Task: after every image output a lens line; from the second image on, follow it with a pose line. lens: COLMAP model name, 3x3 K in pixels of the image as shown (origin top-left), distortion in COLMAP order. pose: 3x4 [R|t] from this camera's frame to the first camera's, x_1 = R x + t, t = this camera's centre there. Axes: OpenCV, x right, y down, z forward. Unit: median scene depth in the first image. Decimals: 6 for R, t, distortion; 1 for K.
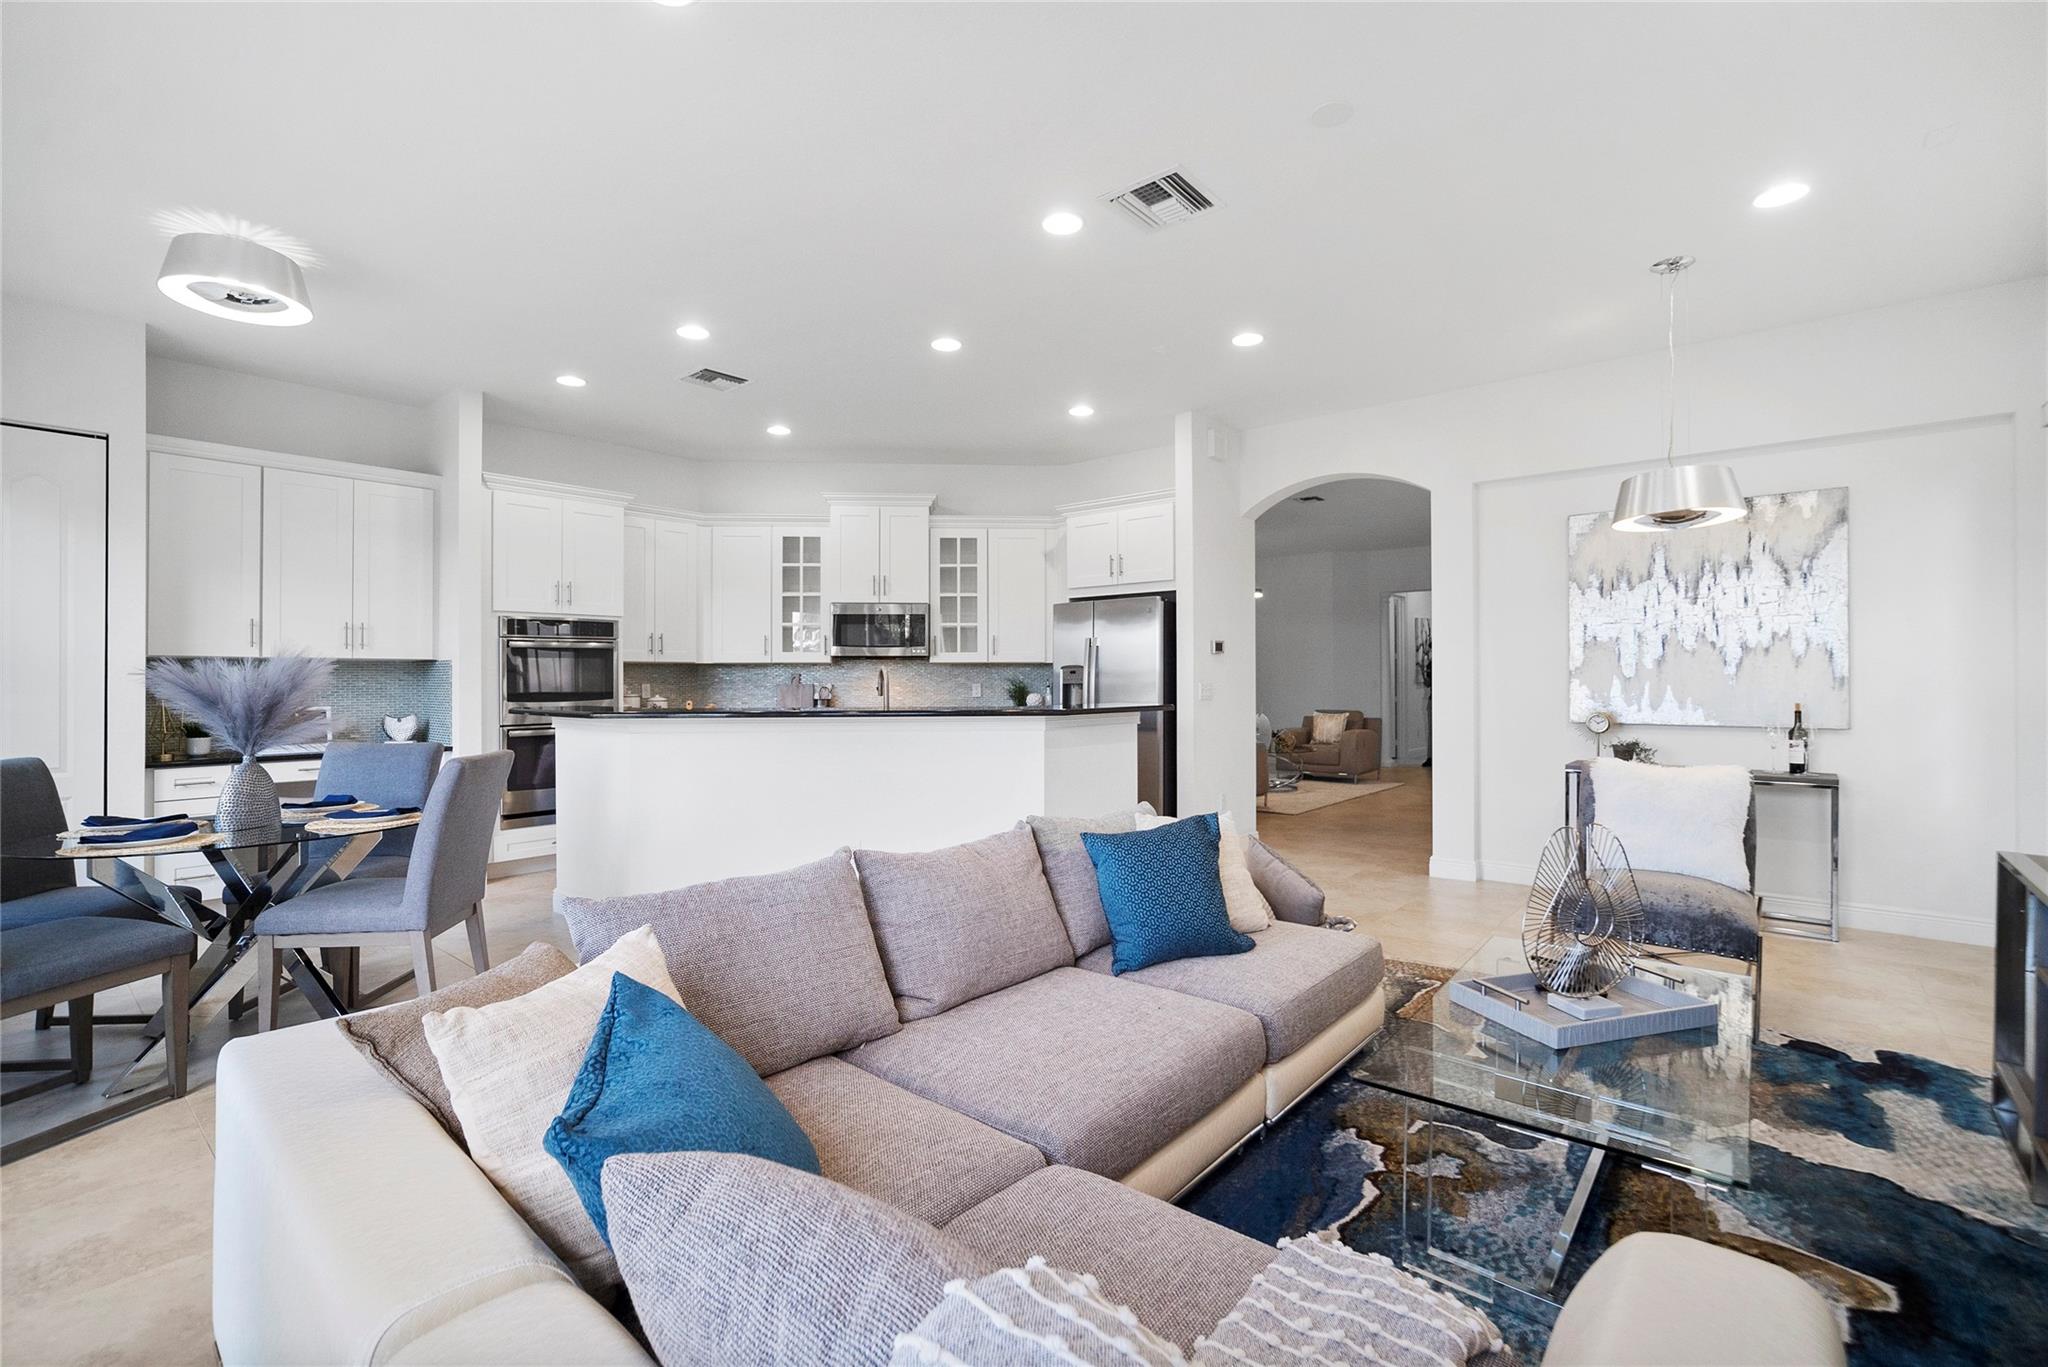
lens RADIAL K [[931.3, 0, 1034.4], [0, 931.3, 663.5], [0, 0, 1]] dist [-0.008793, 0.000717]
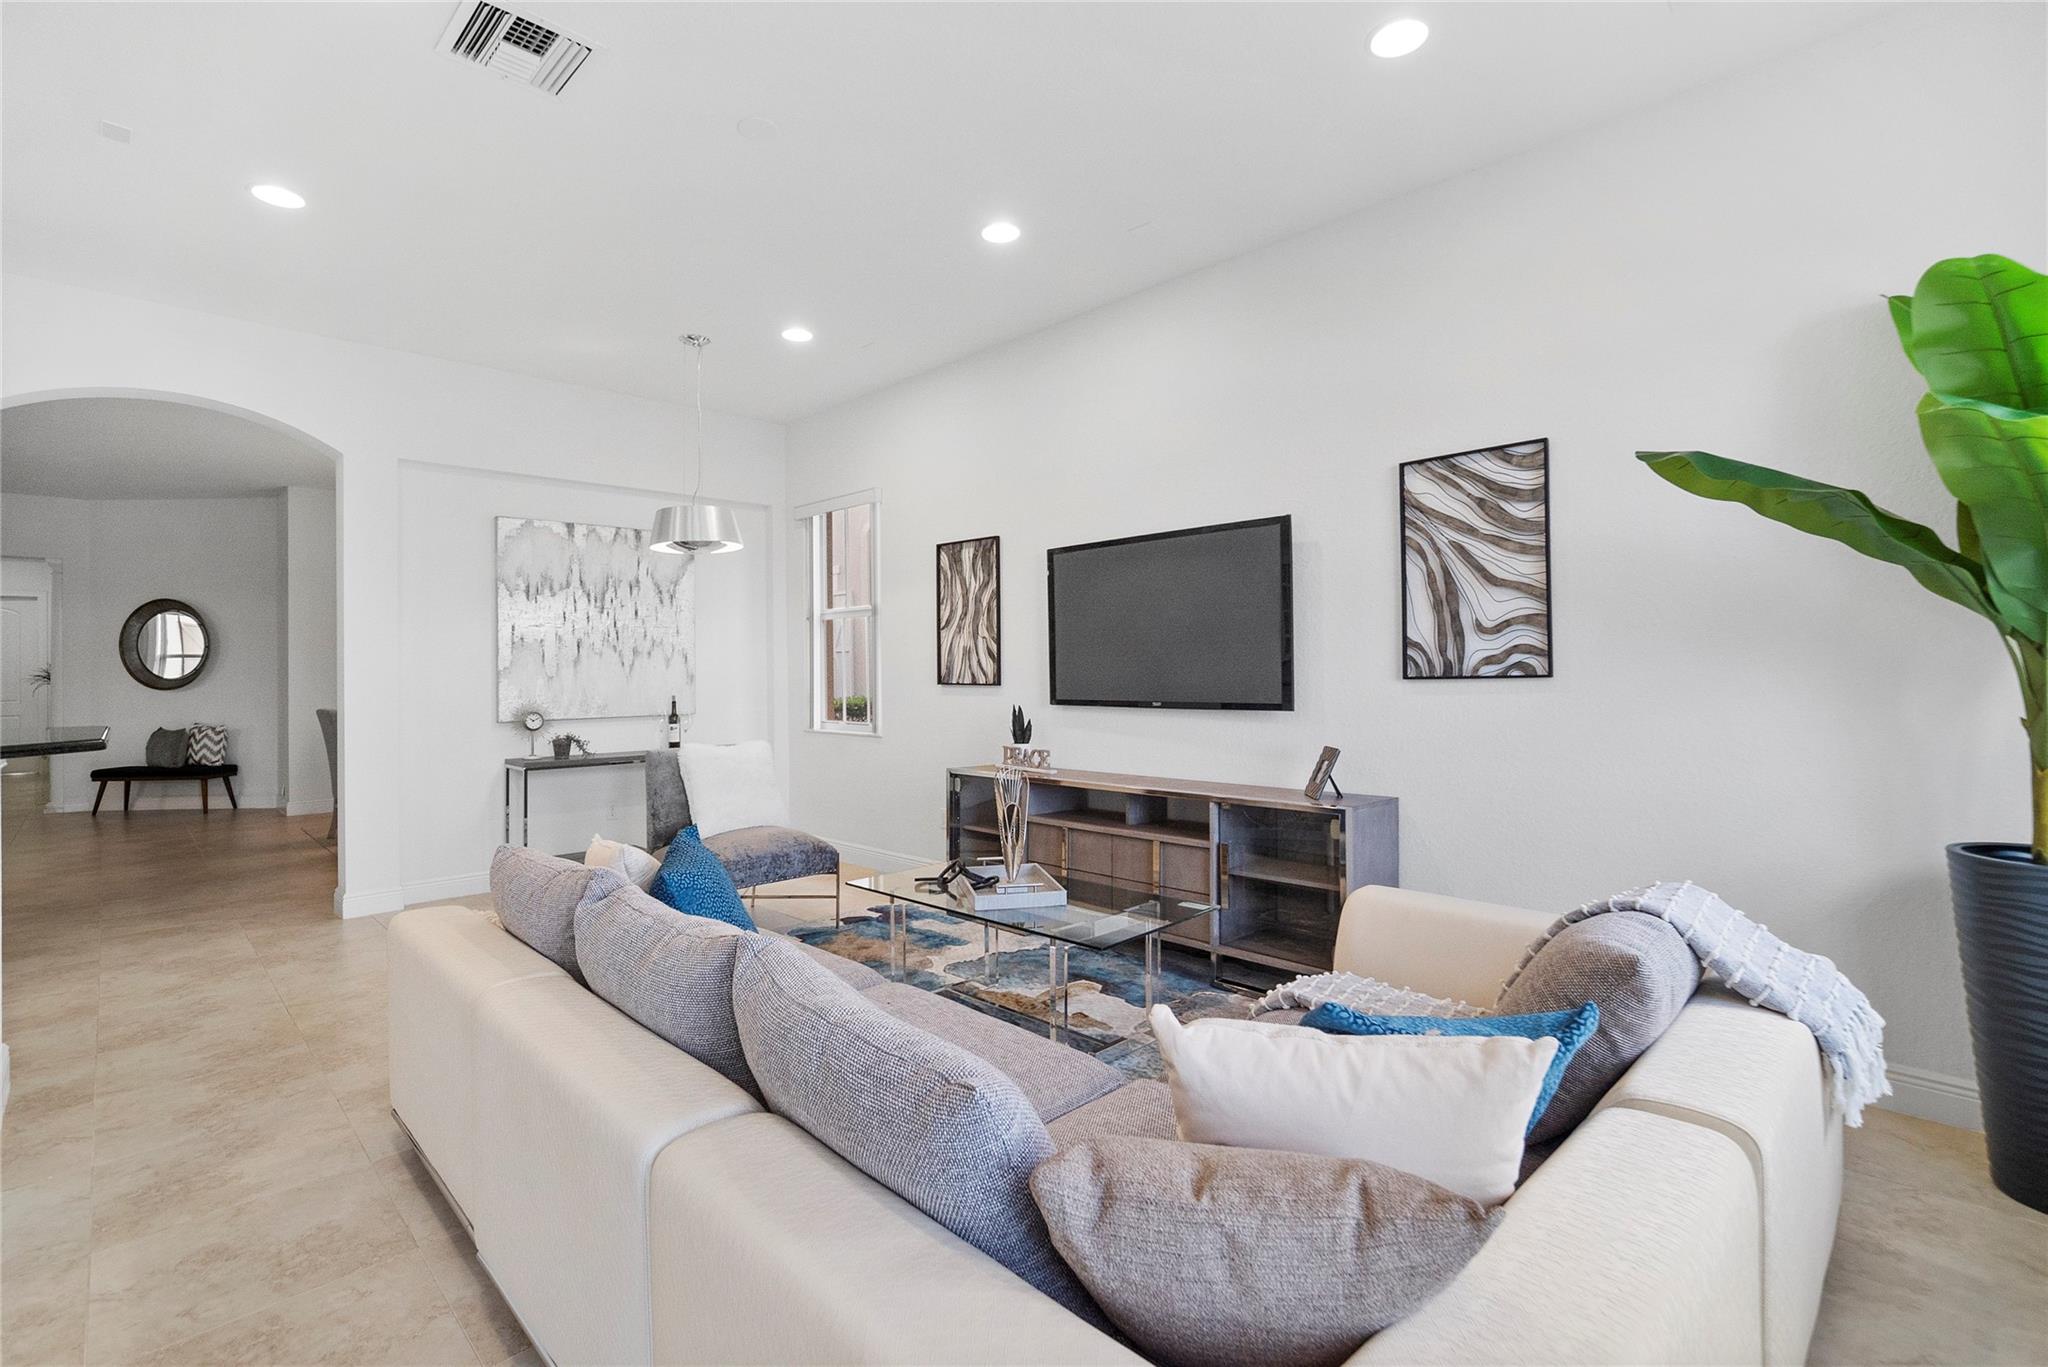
lens RADIAL K [[931.3, 0, 1034.4], [0, 931.3, 663.5], [0, 0, 1]] dist [-0.008793, 0.000717]
pose [[0.090791, 0.011847, 0.995799, -0.413306], [-0.005059, 0.999922, -0.011435, 0.009856], [-0.995857, -0.003999, 0.090844, 0.364386]]
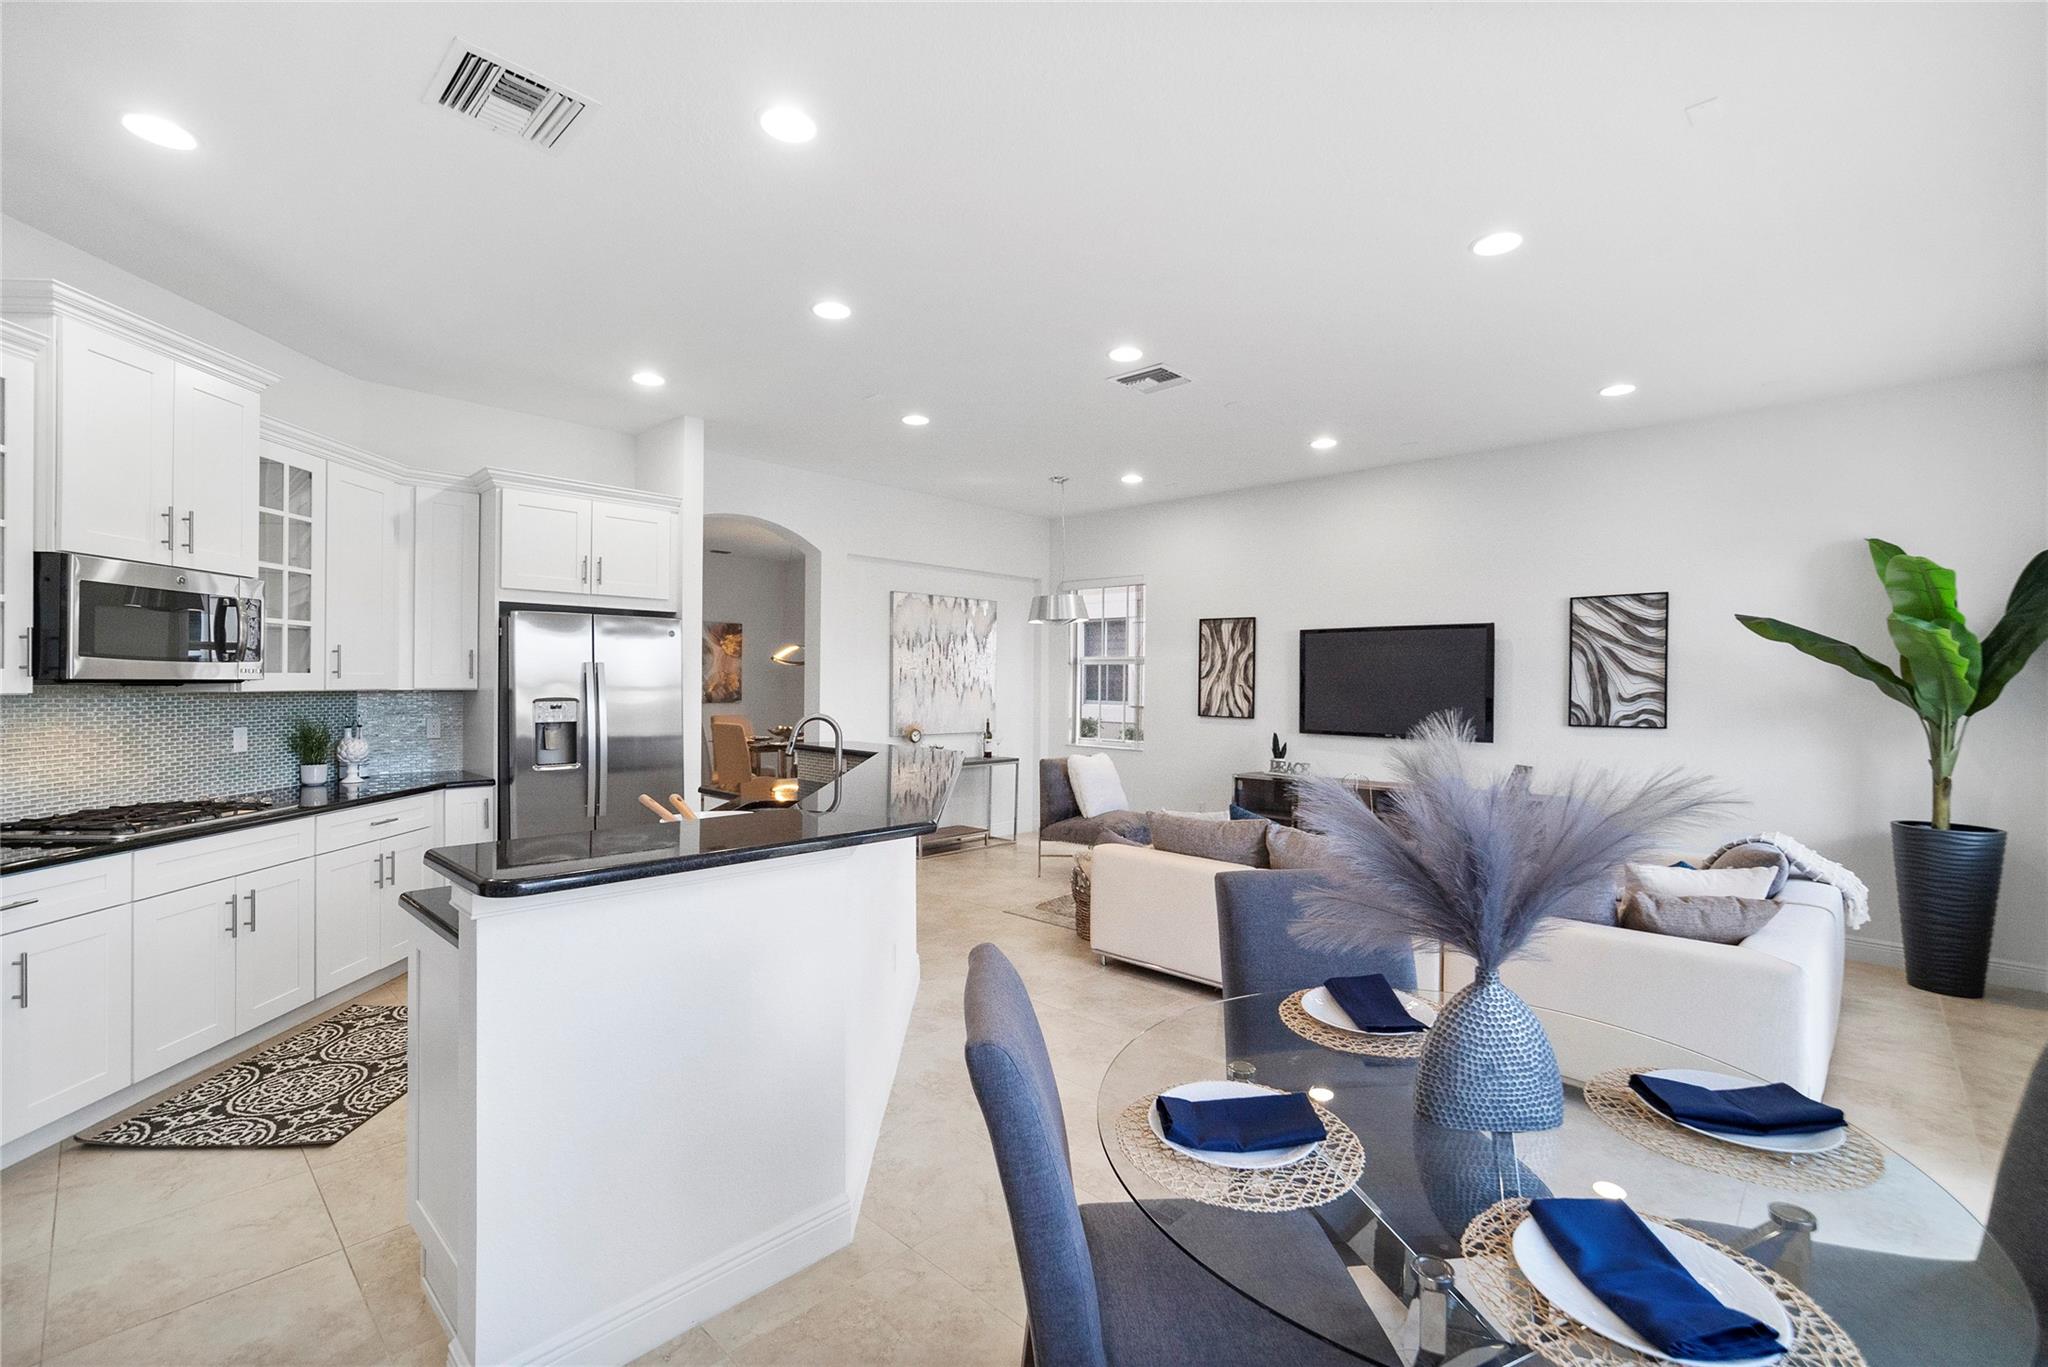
lens RADIAL K [[885.4, 0, 1038.4], [0, 885.4, 685.1], [0, 0, 1]] dist [0.000193, 0.000196]
pose [[0.057785, 0.003874, 0.998322, -0.882438], [-0.027373, 0.999623, -0.002295, -0.020858], [-0.997954, -0.027194, 0.057869, 0.788100]]
